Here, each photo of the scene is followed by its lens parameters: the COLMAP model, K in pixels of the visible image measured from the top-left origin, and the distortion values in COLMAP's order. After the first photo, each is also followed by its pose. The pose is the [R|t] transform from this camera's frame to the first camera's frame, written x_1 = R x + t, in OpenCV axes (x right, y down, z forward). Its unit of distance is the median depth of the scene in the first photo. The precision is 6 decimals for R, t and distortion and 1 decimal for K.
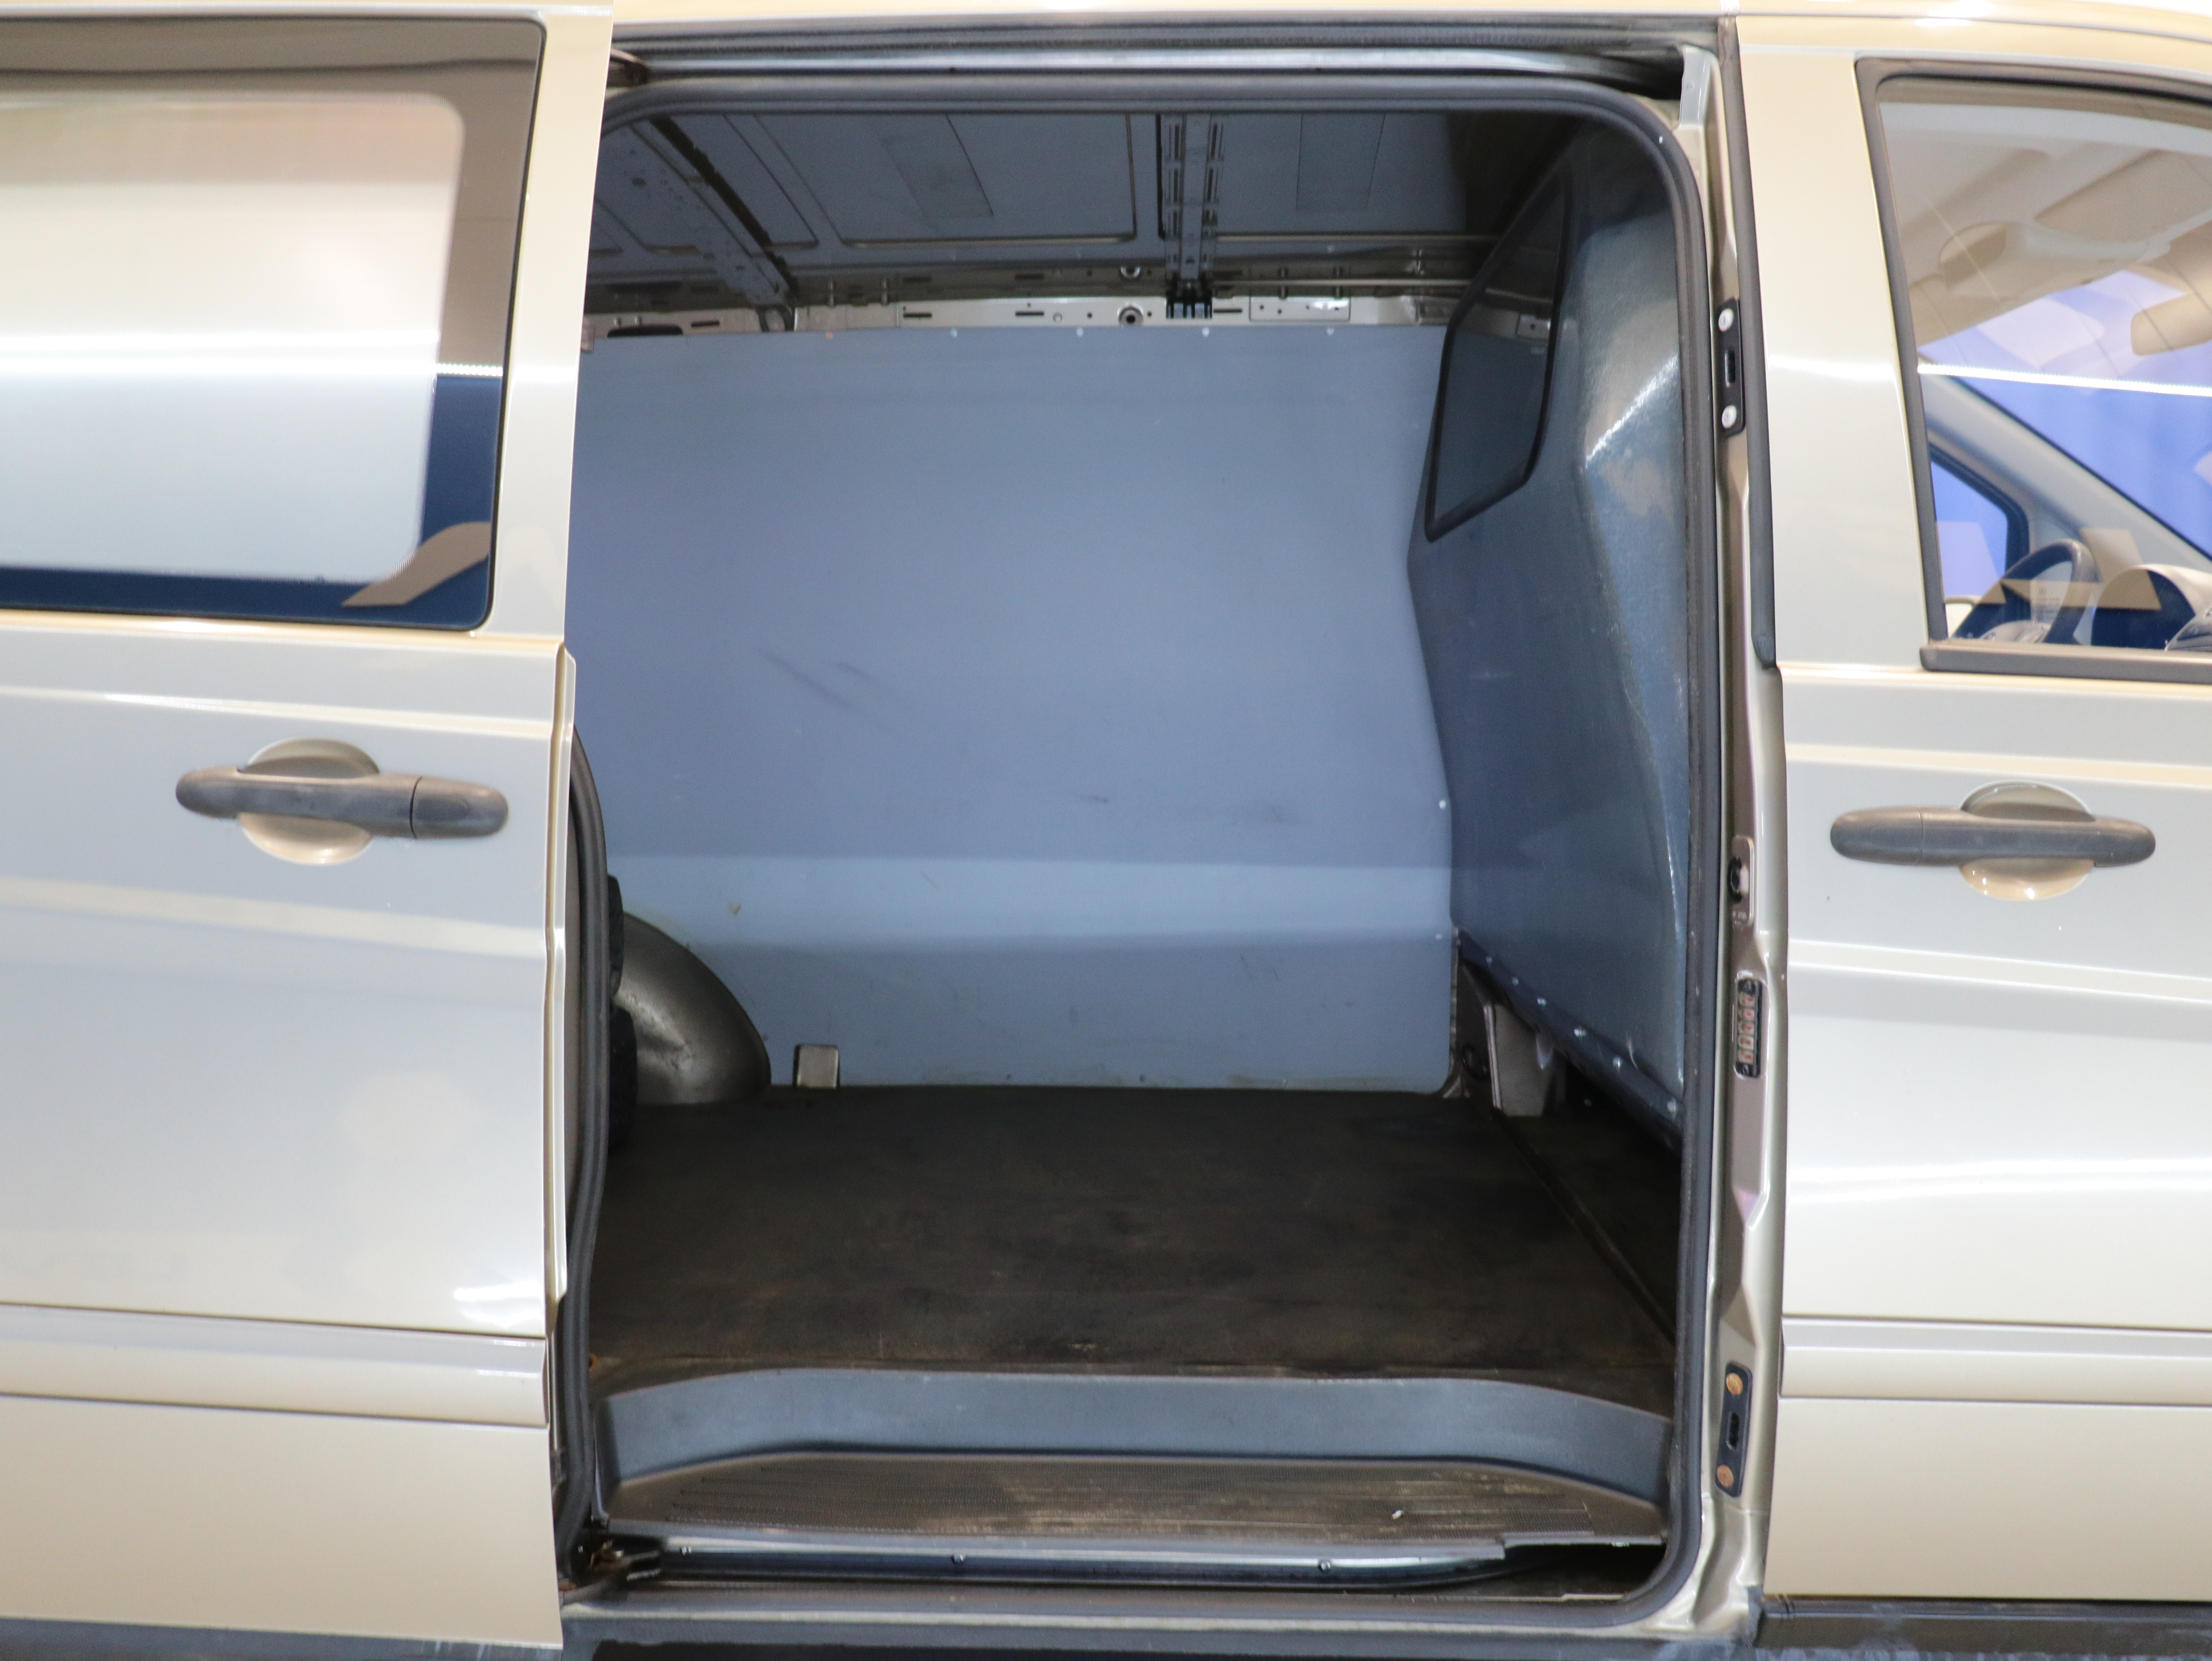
lens RADIAL K [[1985.5, 0, 1096.3], [0, 1985.5, 839.7], [0, 0, 1]] dist [-0.018177, 0.011421]
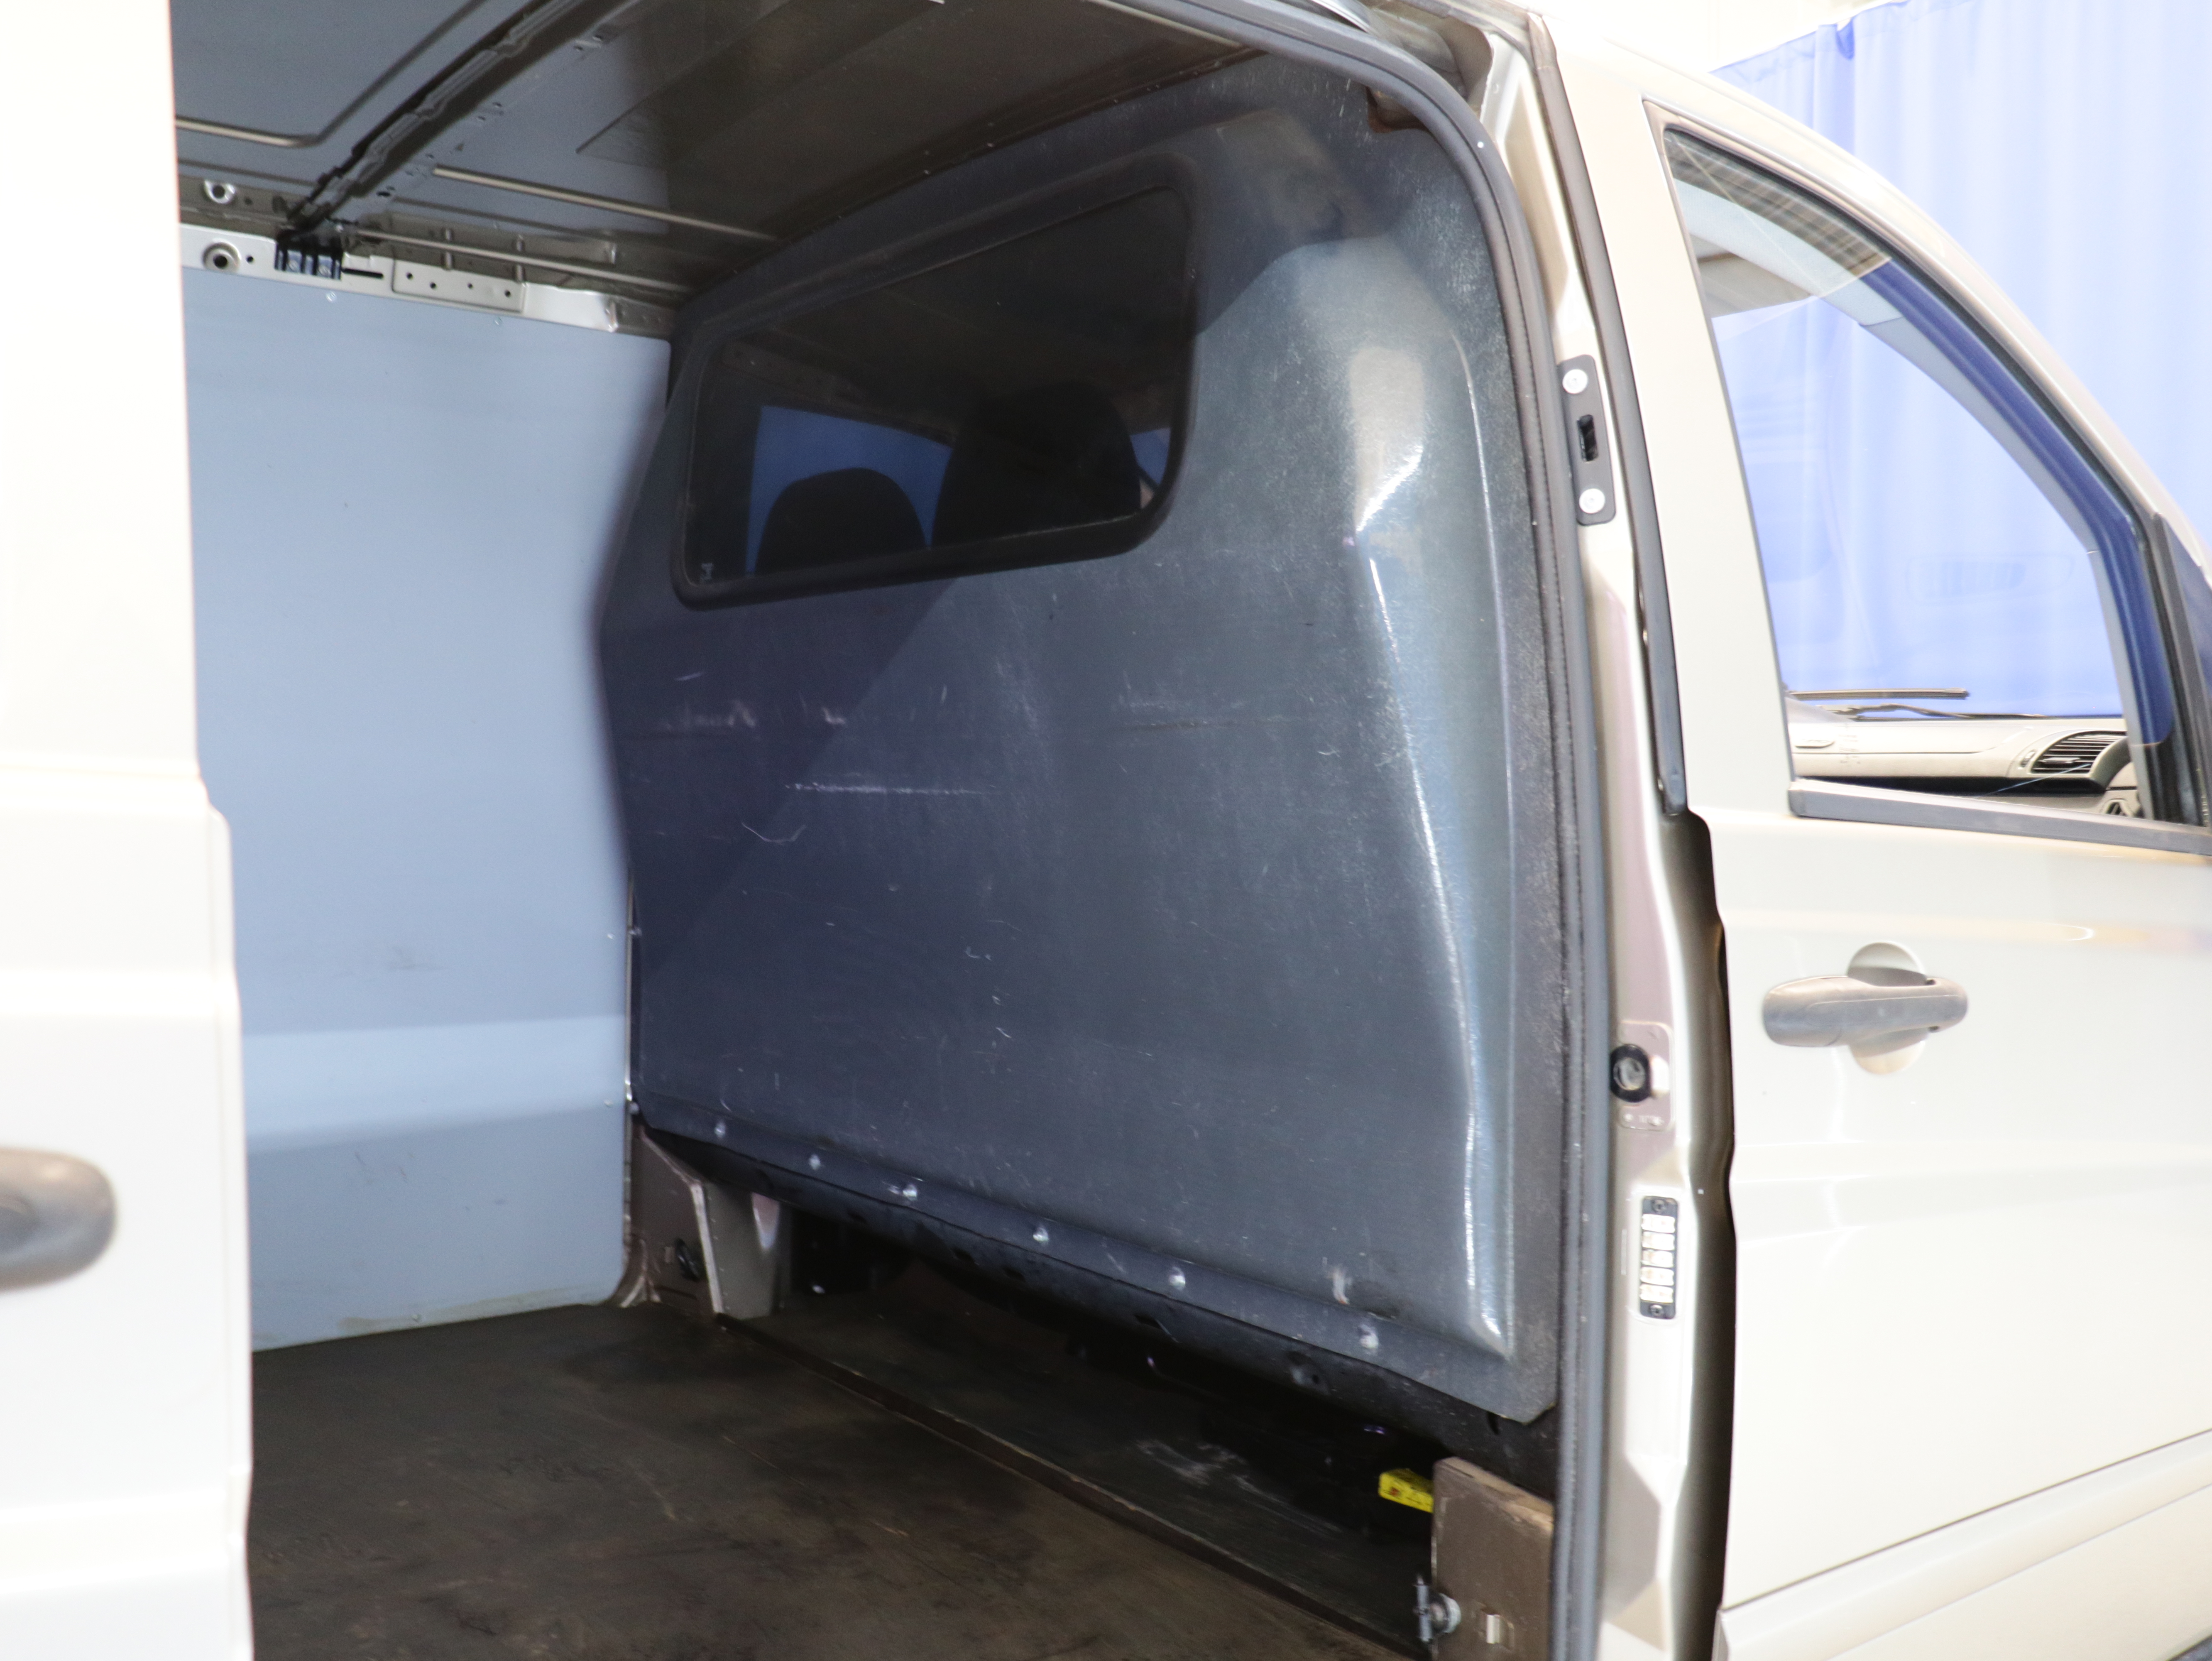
lens RADIAL K [[1985.5, 0, 1096.3], [0, 1985.5, 839.7], [0, 0, 1]] dist [-0.018177, 0.011421]
pose [[0.770217, -0.010363, 0.637698, -0.191879], [0.031466, 0.999268, -0.021767, -0.034640], [-0.637006, 0.036831, 0.769979, 0.277089]]
